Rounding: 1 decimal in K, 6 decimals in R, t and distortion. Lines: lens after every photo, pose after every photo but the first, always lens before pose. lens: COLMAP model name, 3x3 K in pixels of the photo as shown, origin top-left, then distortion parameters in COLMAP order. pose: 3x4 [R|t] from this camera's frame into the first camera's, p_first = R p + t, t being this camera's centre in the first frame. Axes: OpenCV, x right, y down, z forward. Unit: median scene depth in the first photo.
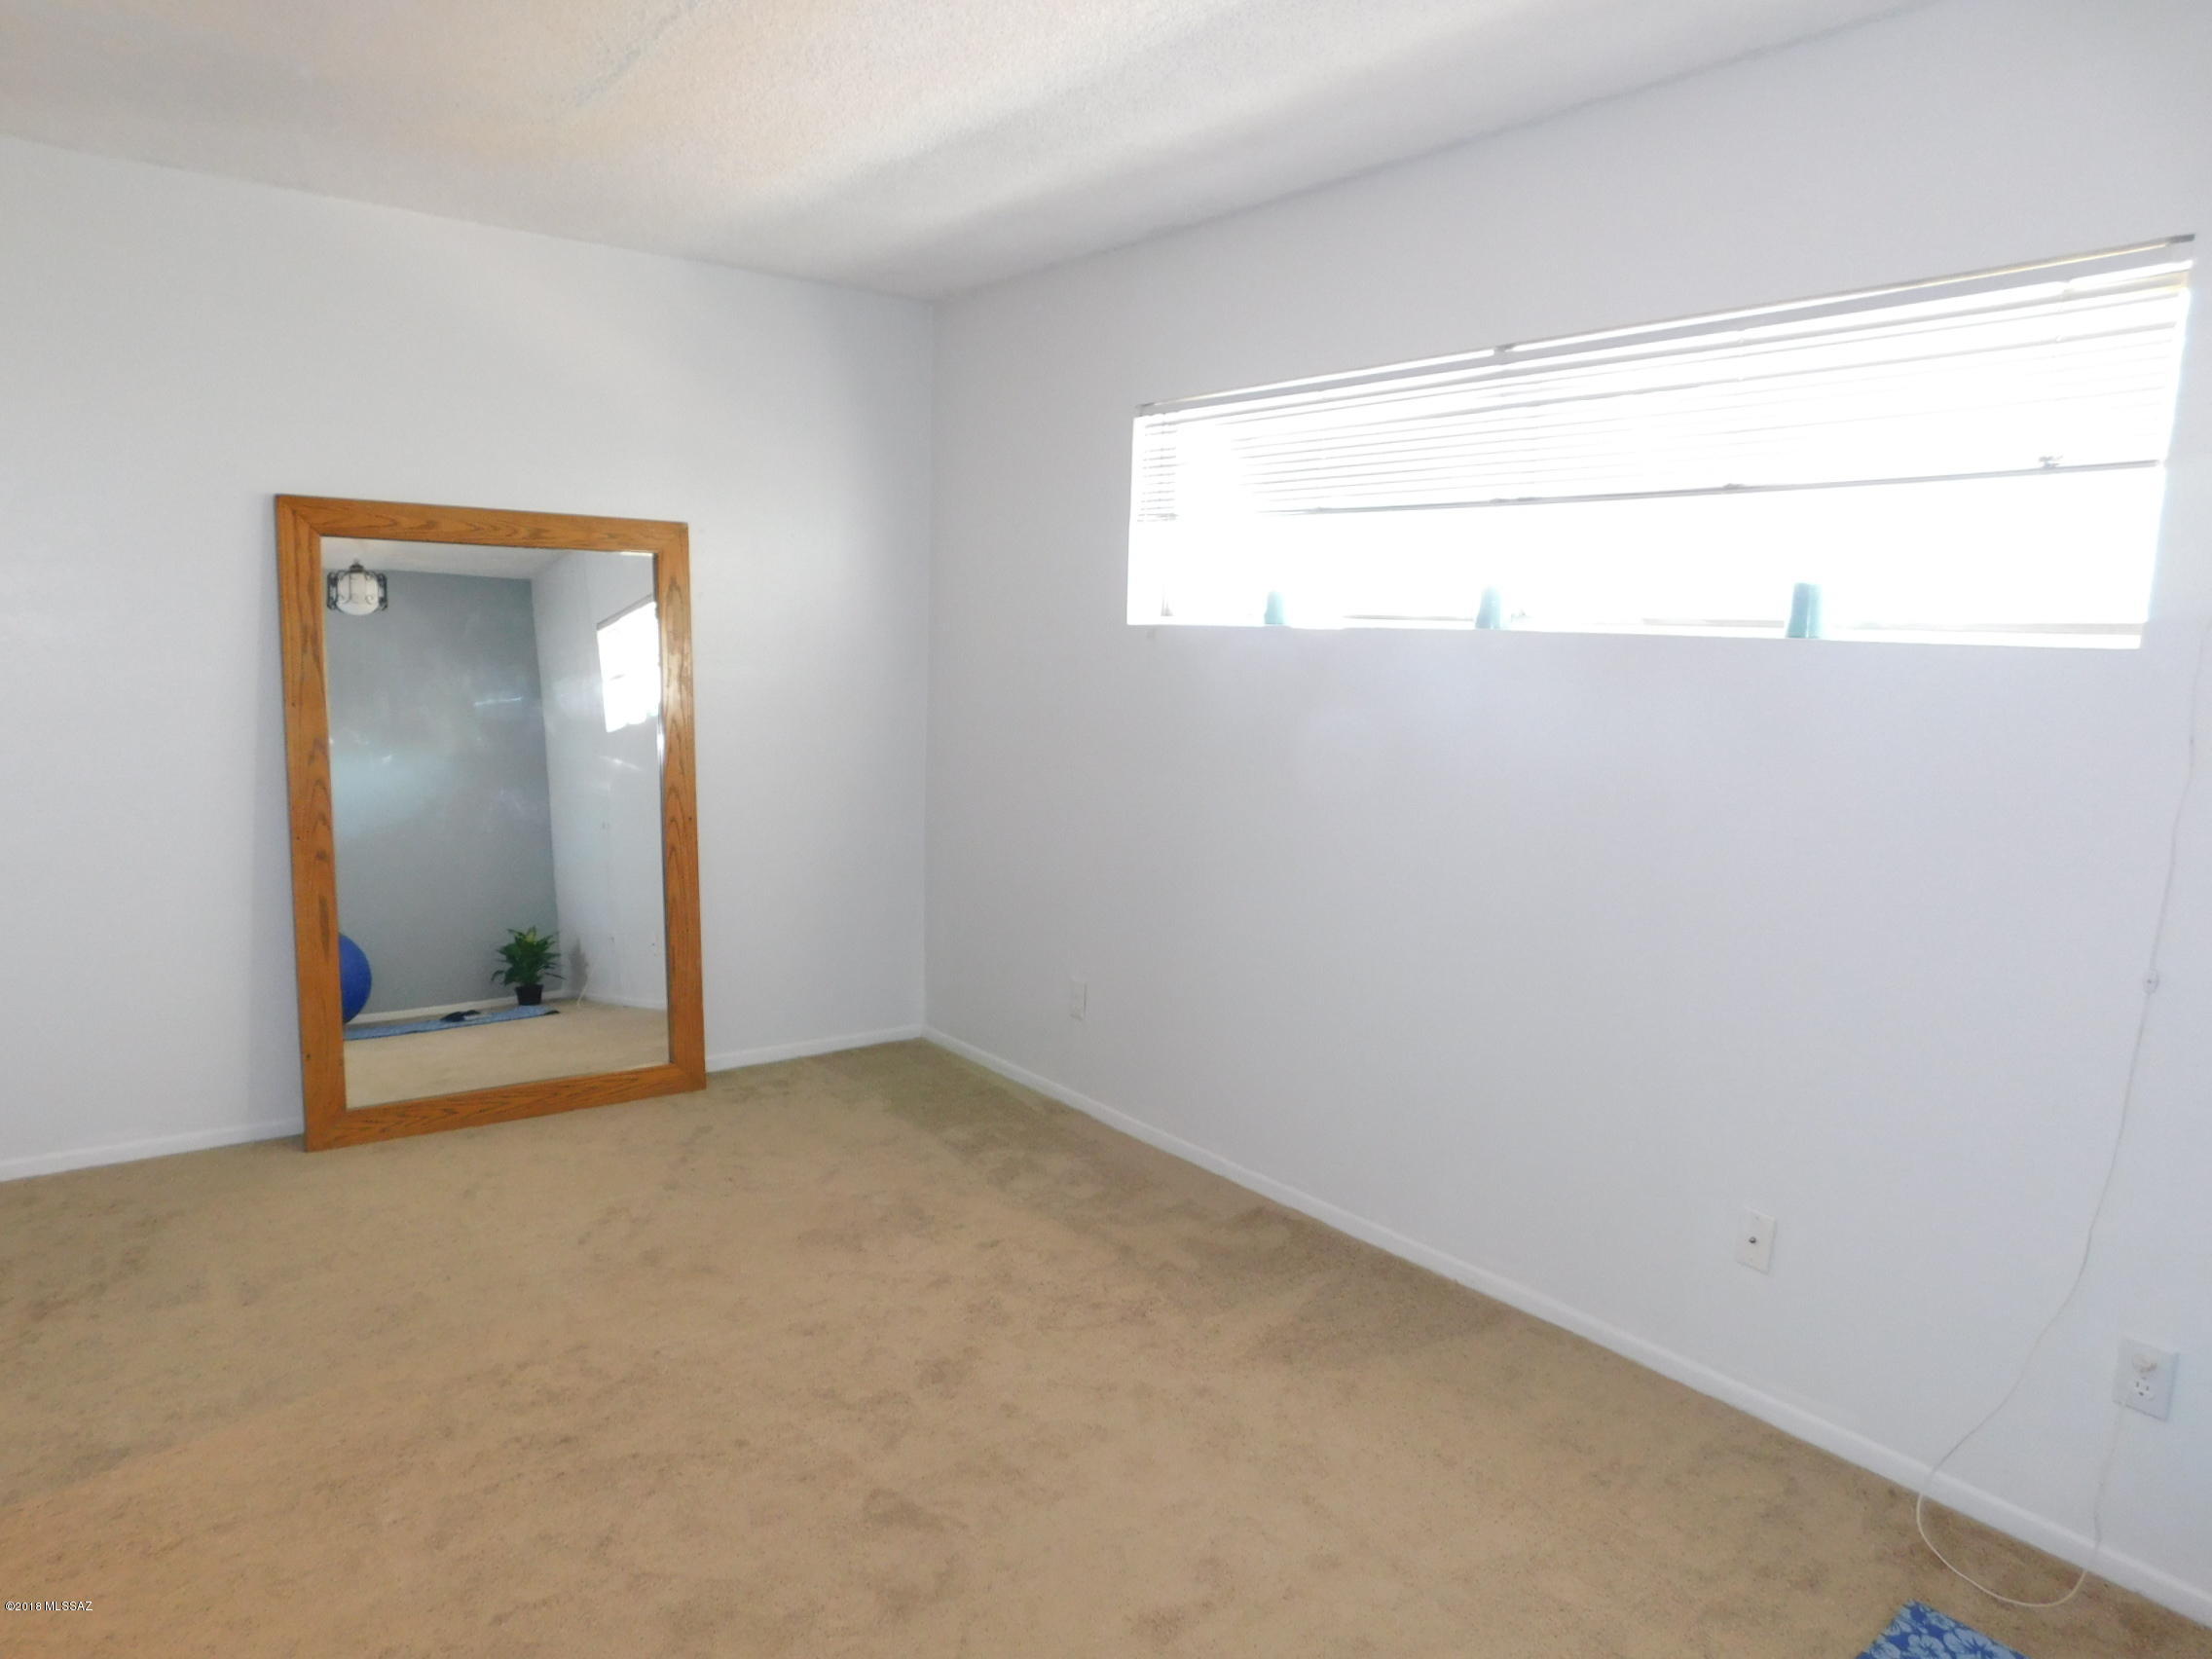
lens RADIAL K [[1475.8, 0, 1101.6], [0, 1475.8, 839.2], [0, 0, 1]] dist [-0.057382, 0.050623]
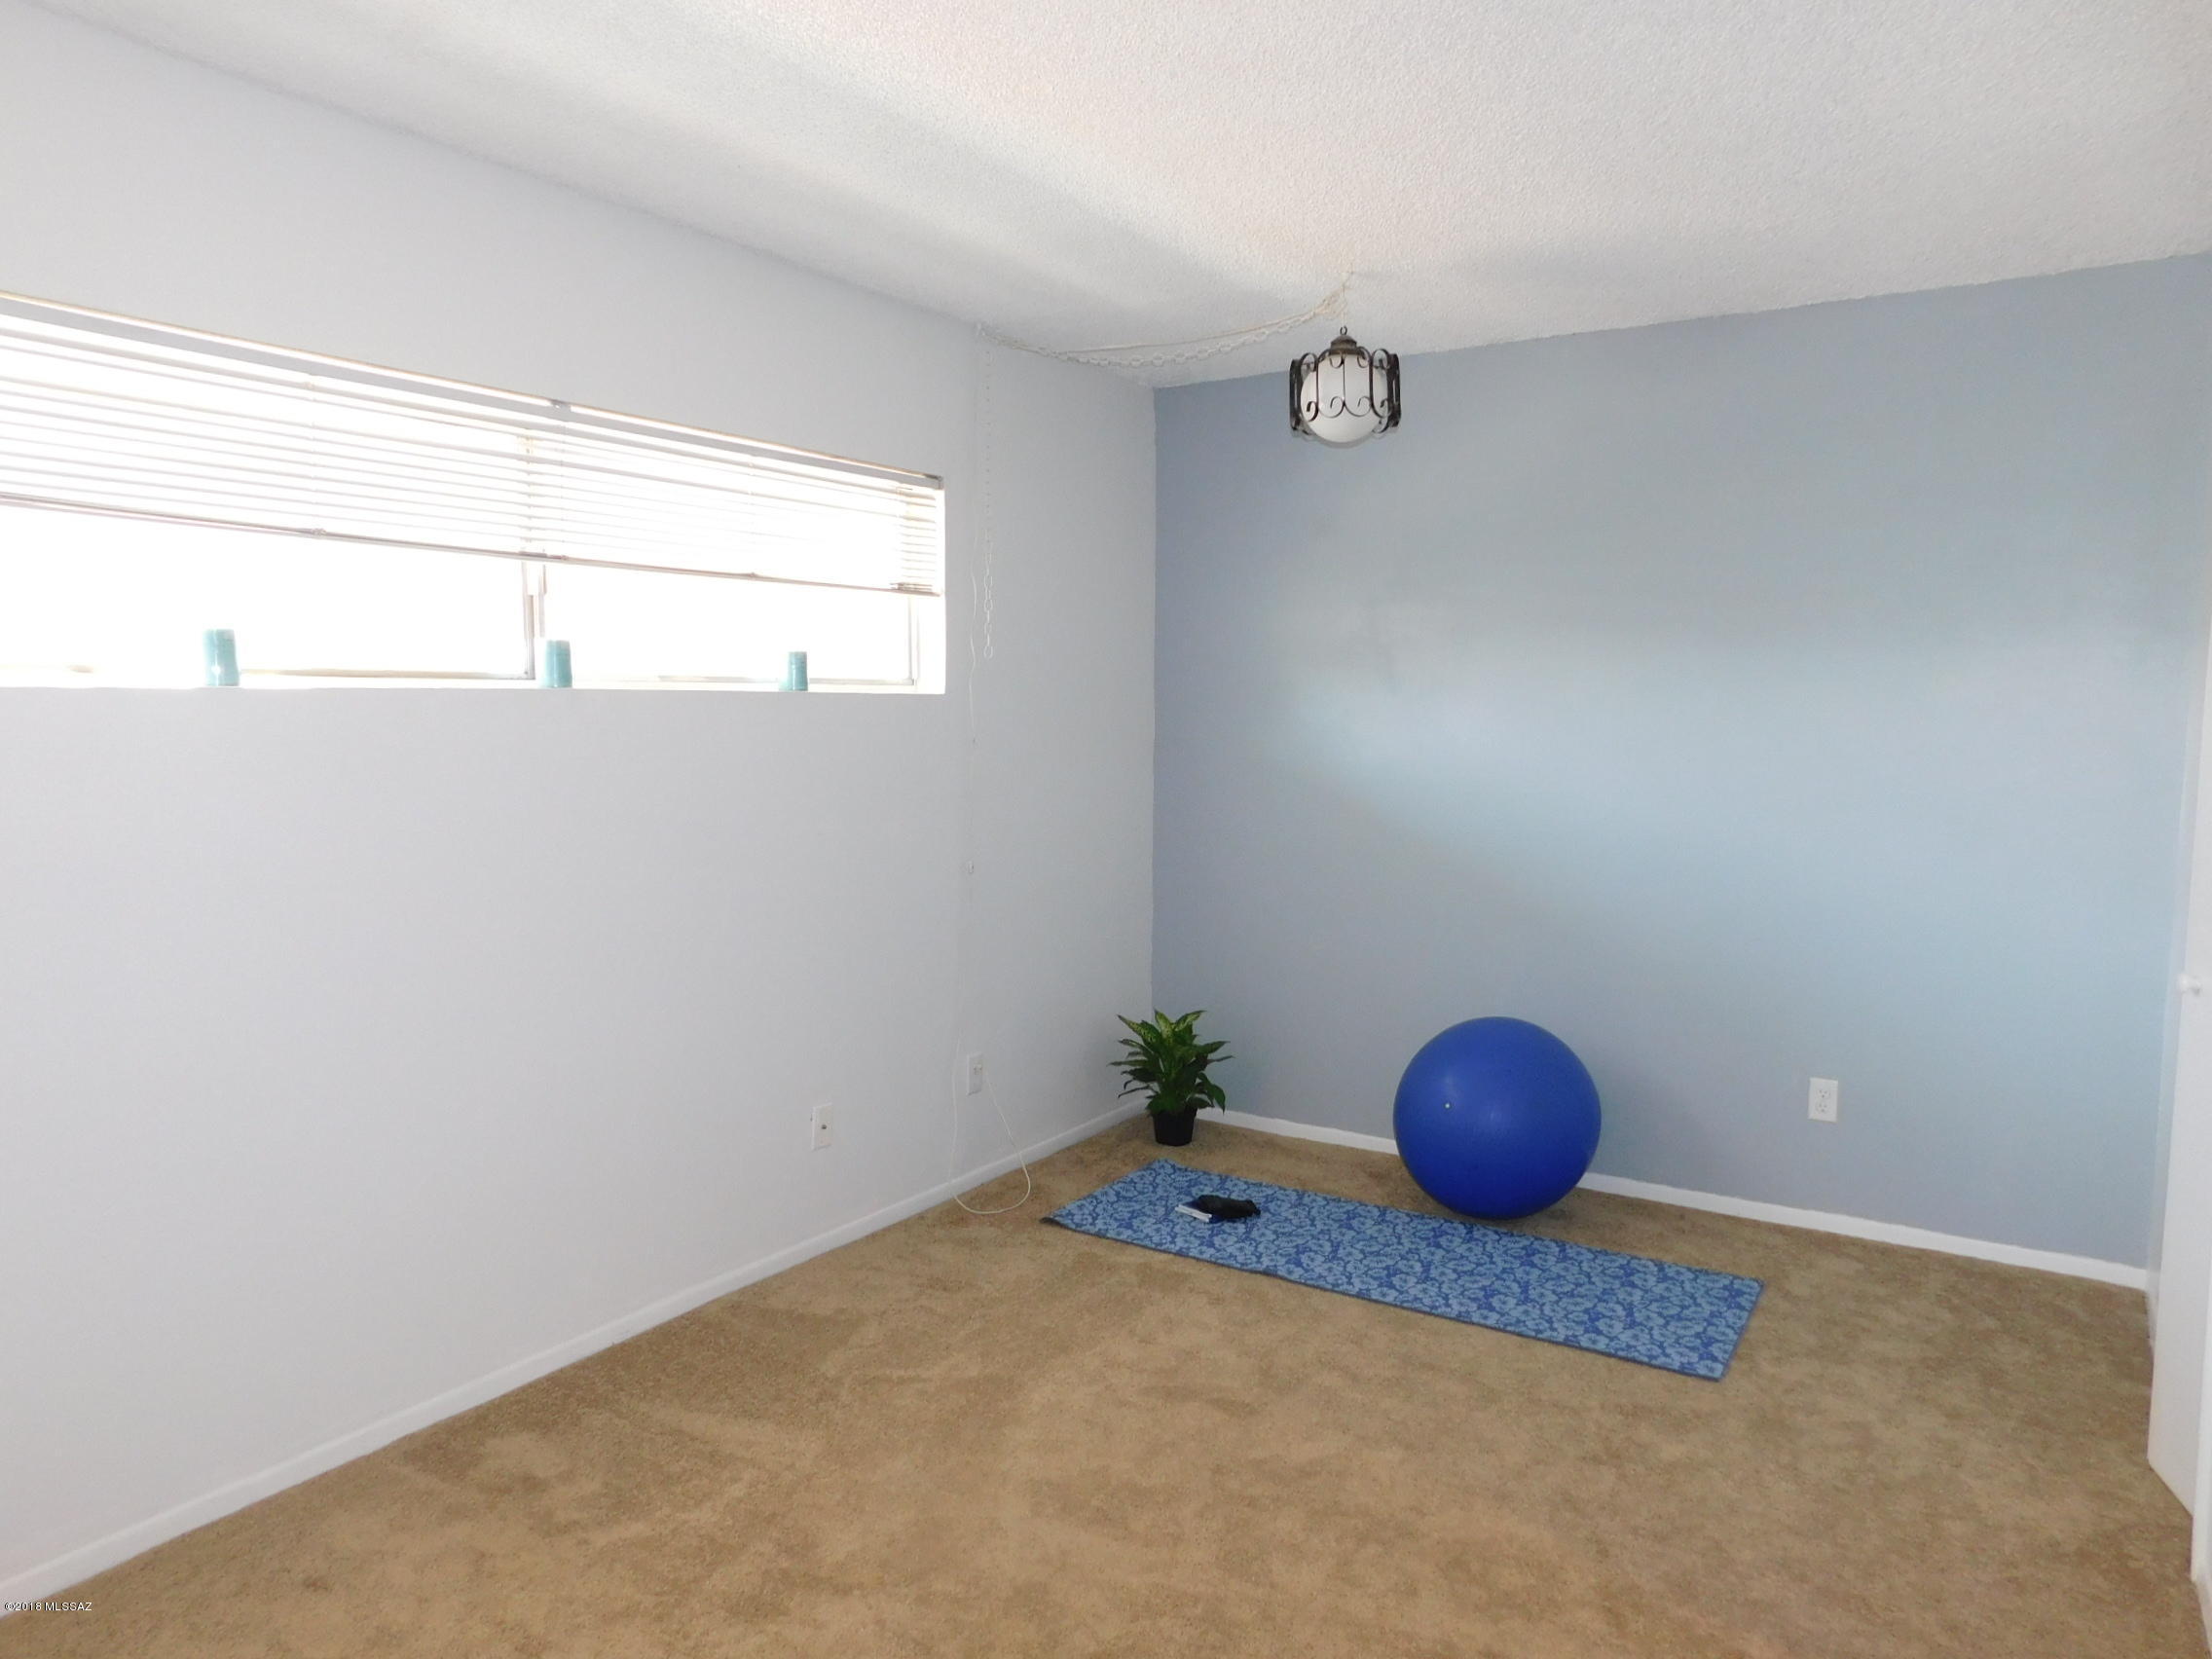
lens RADIAL K [[1475.8, 0, 1099.2], [0, 1475.8, 822.2], [0, 0, 1]] dist [-0.057382, 0.050623]
pose [[-0.348528, -0.106557, 0.931222, -0.581029], [0.120721, 0.980139, 0.157337, -0.123177], [-0.929492, 0.167254, -0.328742, 0.748252]]
